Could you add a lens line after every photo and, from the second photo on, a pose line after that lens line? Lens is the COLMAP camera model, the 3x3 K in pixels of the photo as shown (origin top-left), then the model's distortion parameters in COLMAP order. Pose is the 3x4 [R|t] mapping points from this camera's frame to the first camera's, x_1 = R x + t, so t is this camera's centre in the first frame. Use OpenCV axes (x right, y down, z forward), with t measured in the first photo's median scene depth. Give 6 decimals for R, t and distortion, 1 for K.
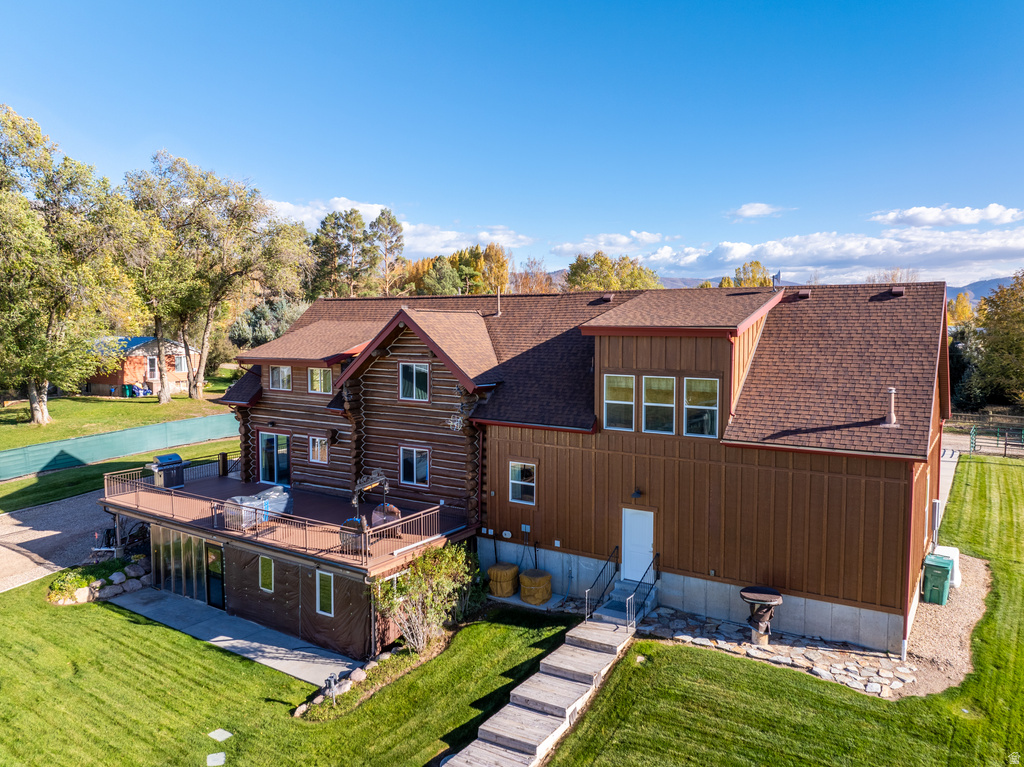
lens RADIAL K [[736.5, 0, 513.7], [0, 736.5, 382.9], [0, 0, 1]] dist [-0.038612, 0.005667]
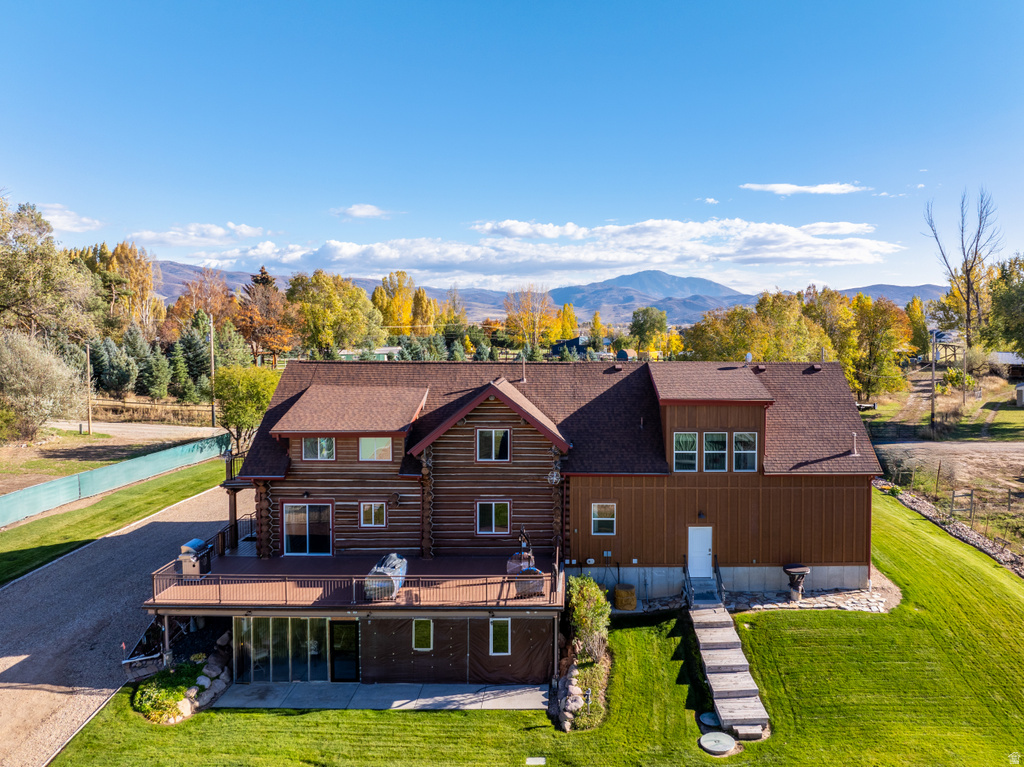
lens RADIAL K [[755.5, 0, 577.4], [0, 755.5, 360.9], [0, 0, 1]] dist [-0.028036, -0.002500]
pose [[0.829241, -0.022471, 0.558439, -0.787661], [0.040594, 0.998974, -0.020082, -0.120295], [-0.557415, 0.039322, 0.829302, -0.084011]]
